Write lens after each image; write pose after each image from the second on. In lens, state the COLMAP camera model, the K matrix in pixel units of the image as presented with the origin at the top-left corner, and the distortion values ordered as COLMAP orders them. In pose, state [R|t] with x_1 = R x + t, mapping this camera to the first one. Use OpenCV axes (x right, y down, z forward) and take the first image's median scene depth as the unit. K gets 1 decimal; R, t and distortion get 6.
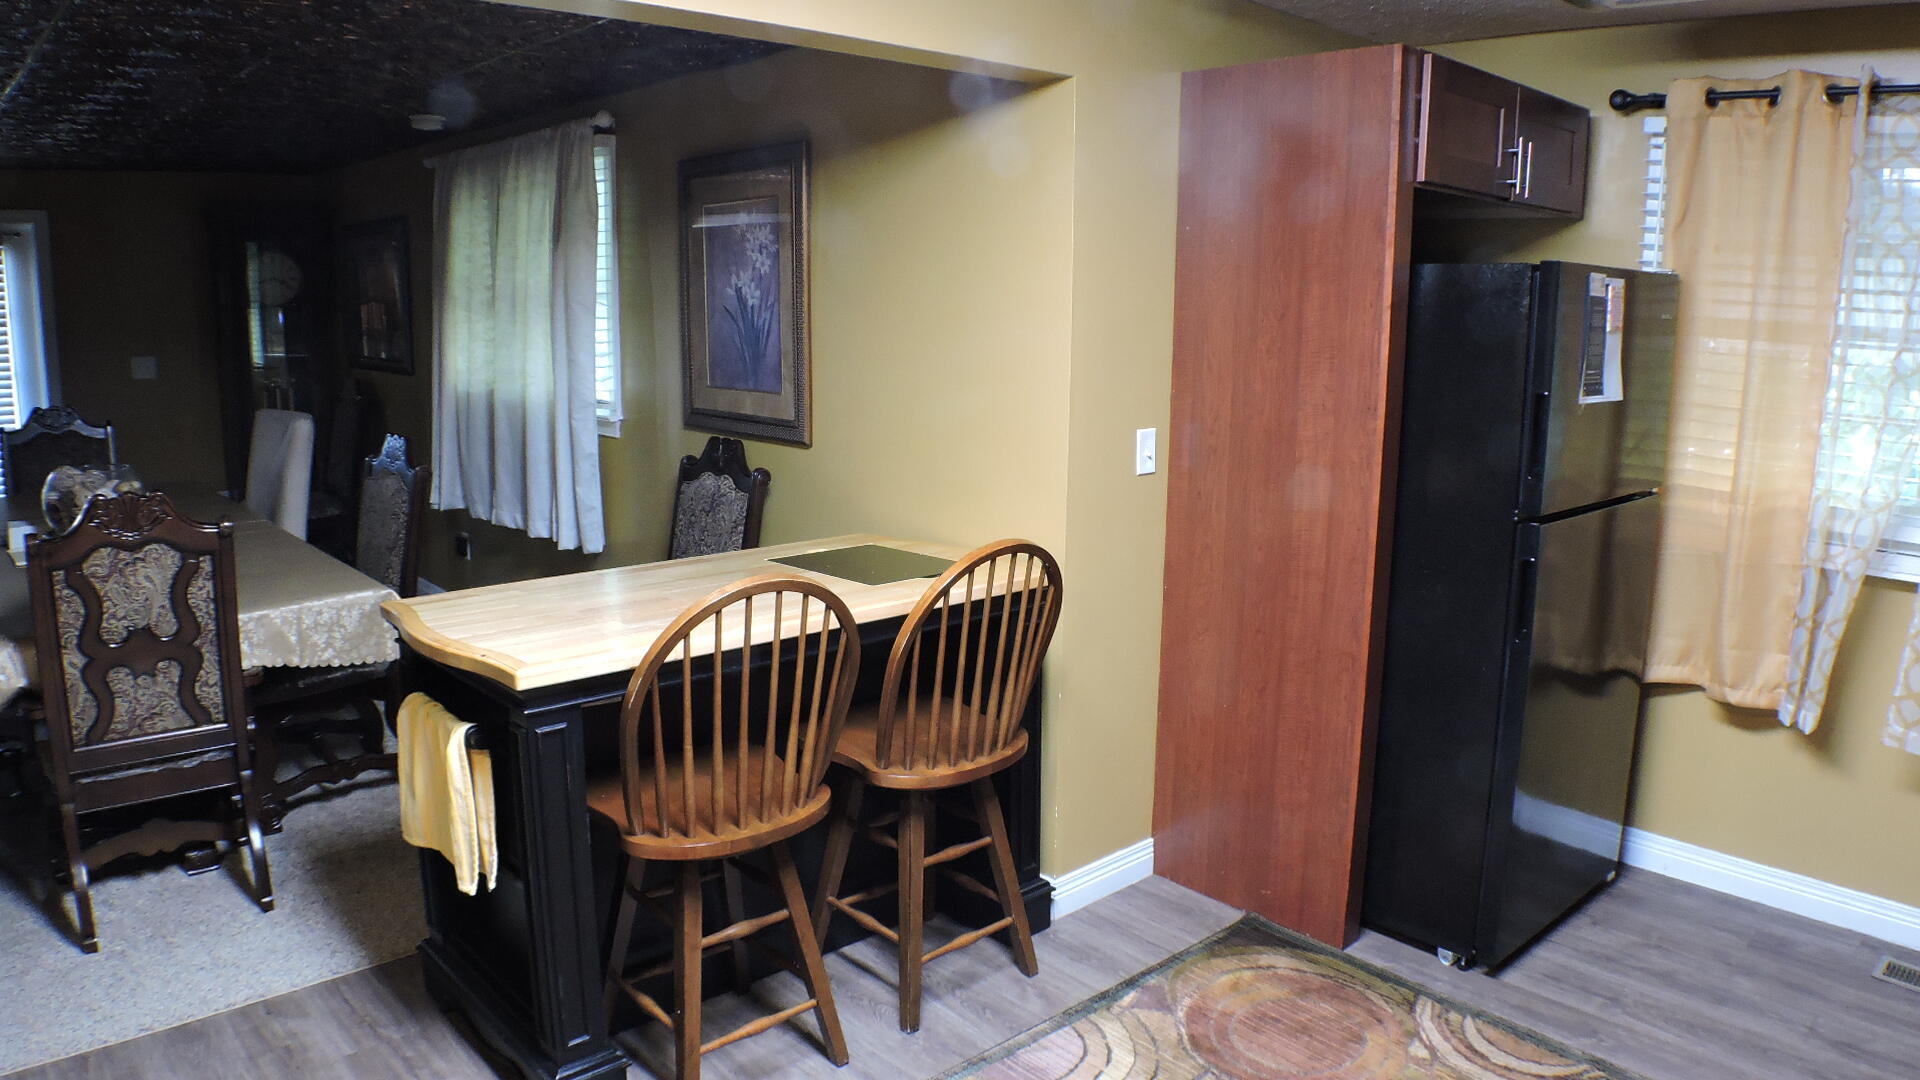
lens RADIAL K [[1270.4, 0, 960.0], [0, 1270.4, 540.0], [0, 0, 1]] dist [-0.145600, 0.031496]
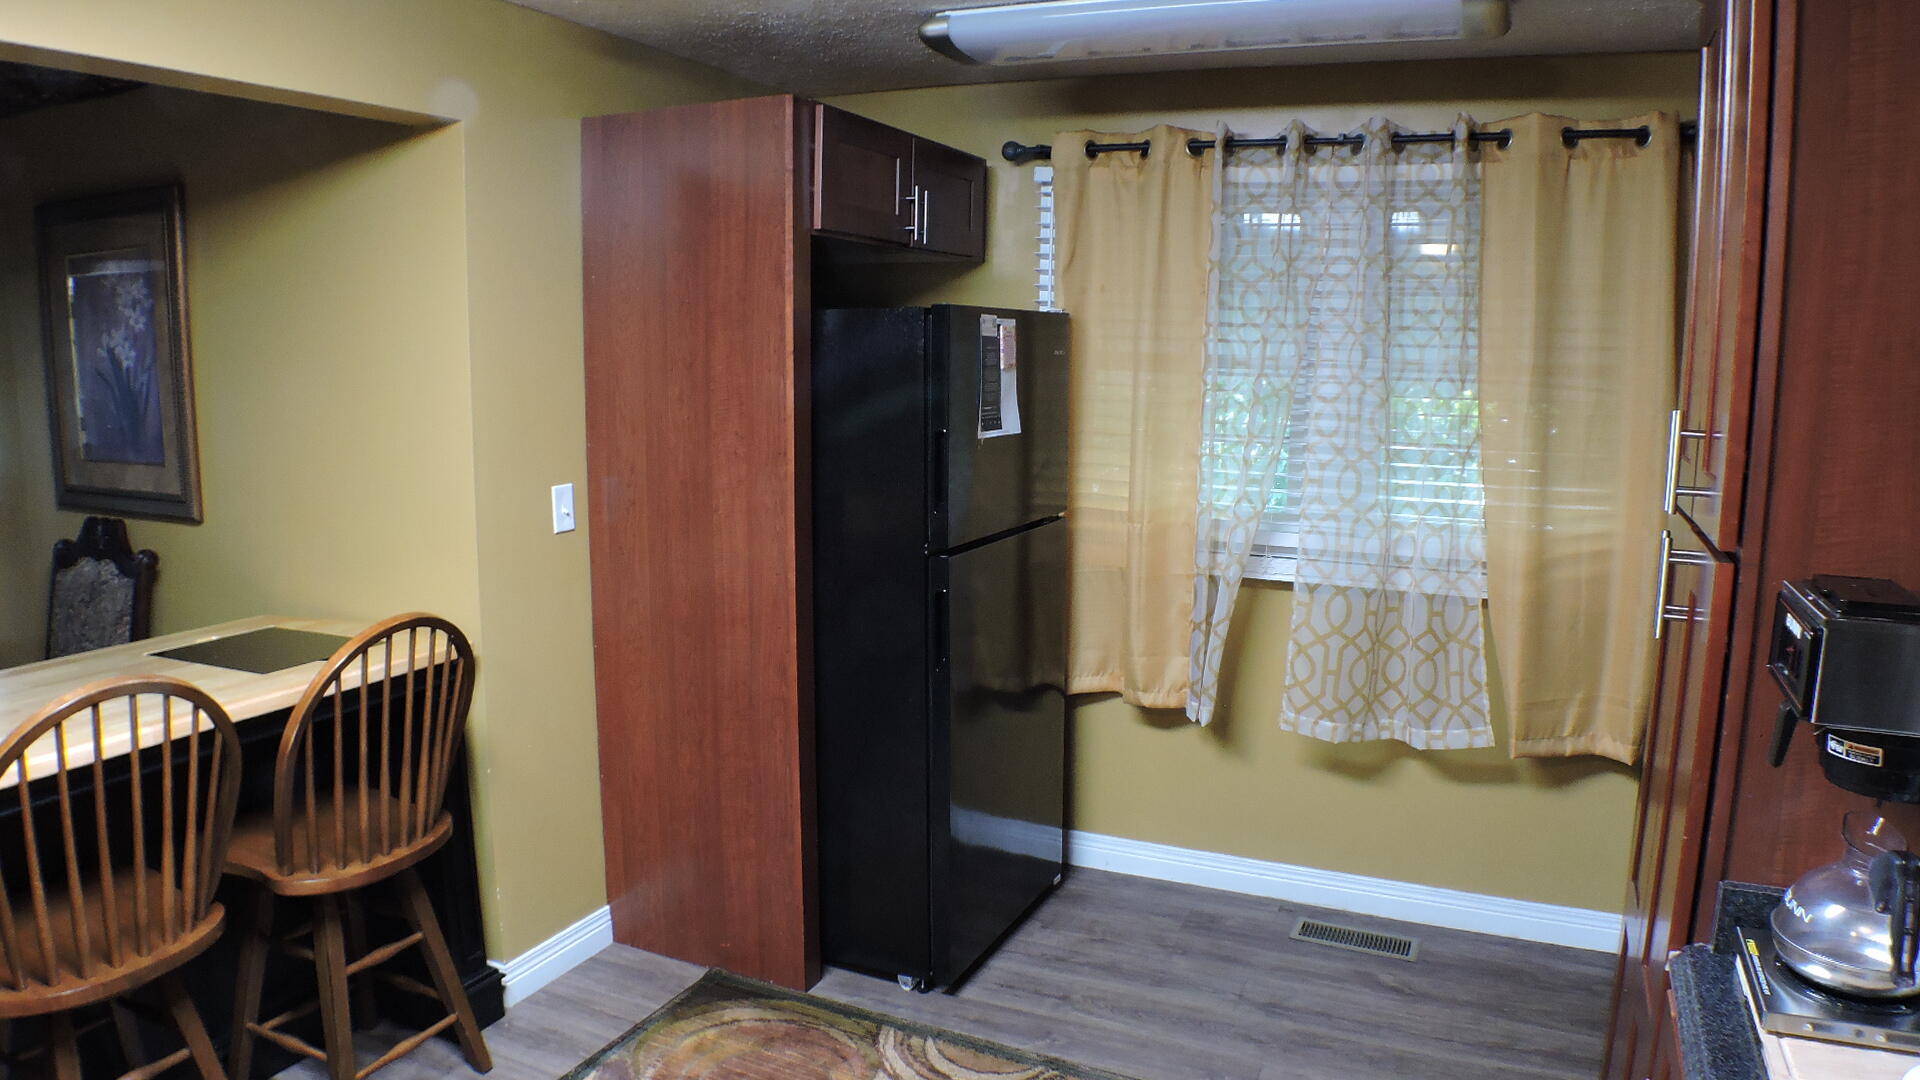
lens RADIAL K [[1270.4, 0, 960.0], [0, 1270.4, 540.0], [0, 0, 1]] dist [-0.145600, 0.031496]
pose [[0.919113, -0.064289, 0.388713, 0.058273], [0.076747, 0.996913, -0.016590, -0.007429], [-0.386446, 0.045081, 0.921209, 0.004911]]
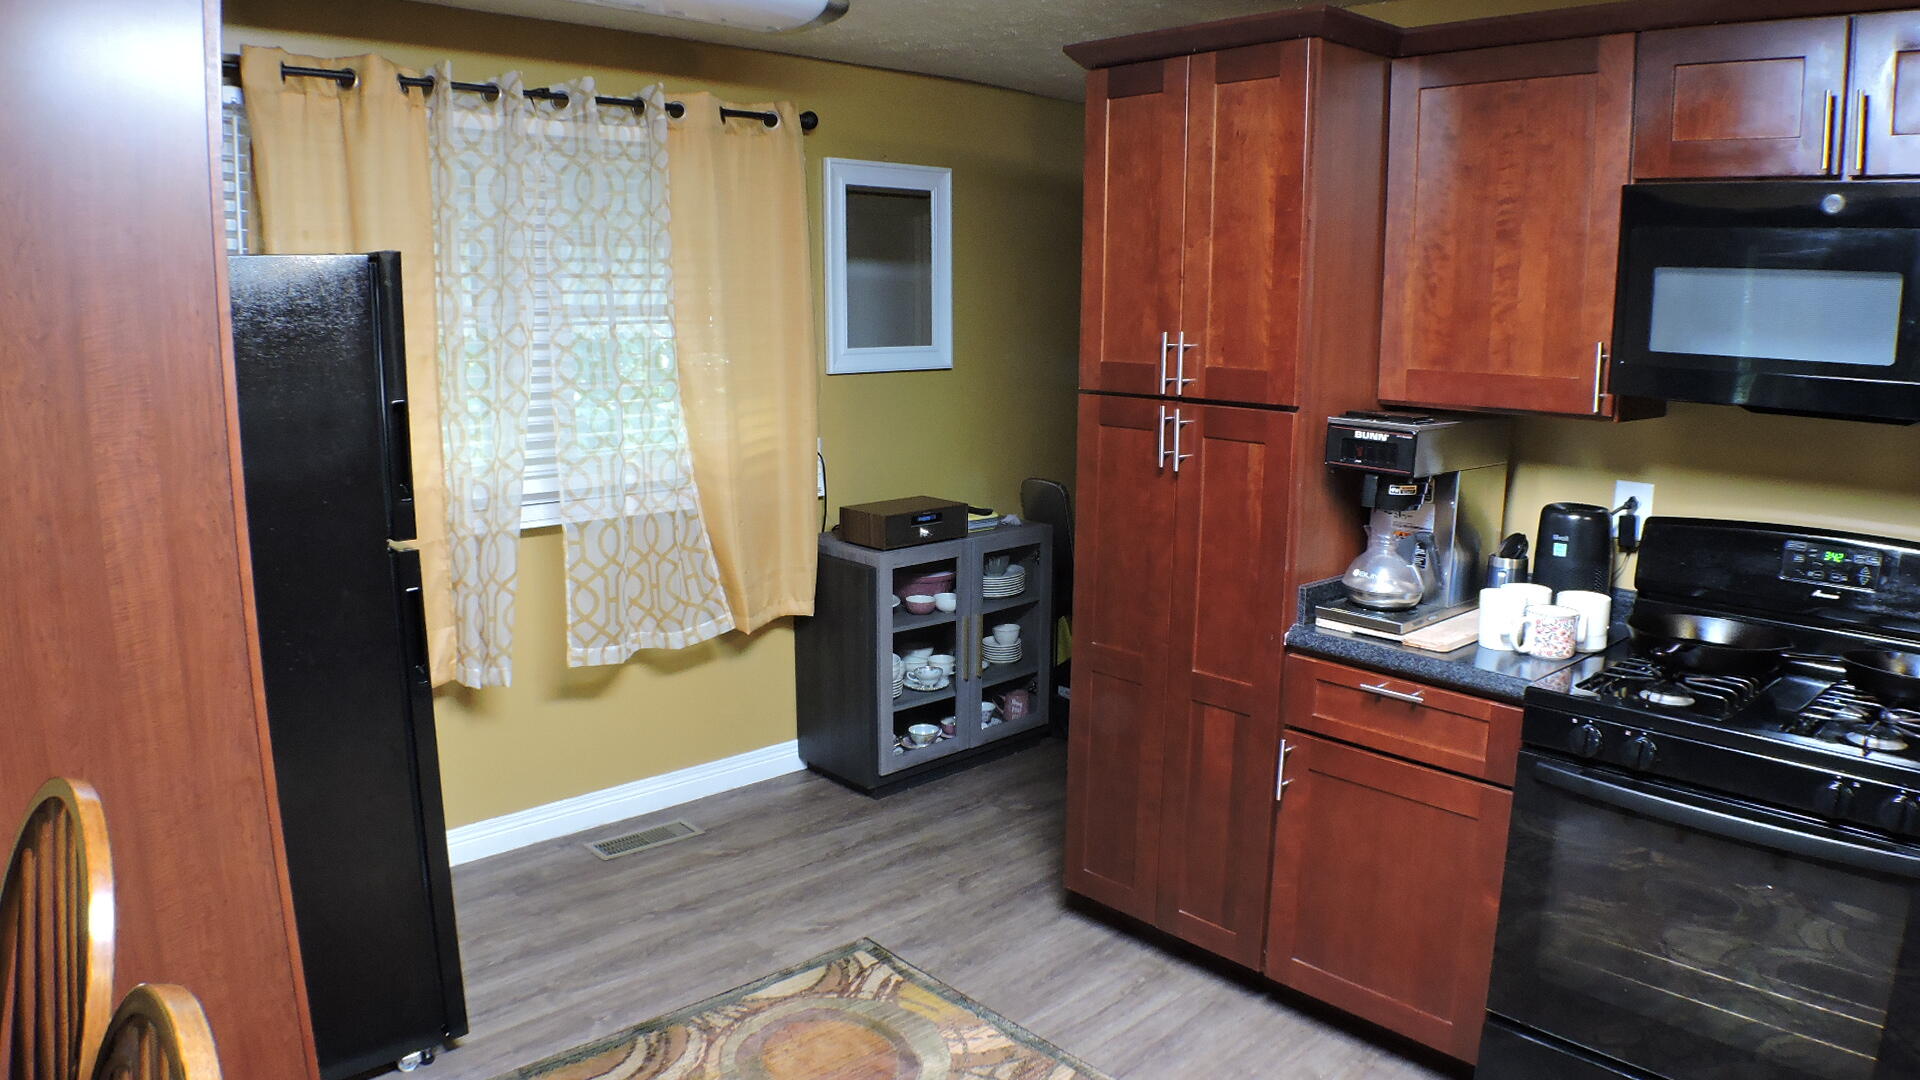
lens RADIAL K [[1270.4, 0, 960.0], [0, 1270.4, 540.0], [0, 0, 1]] dist [-0.145600, 0.031496]
pose [[-0.015739, -0.196047, 0.980468, -0.373242], [0.182566, 0.963542, 0.195593, -0.110434], [-0.983068, 0.182078, 0.020626, 0.544891]]
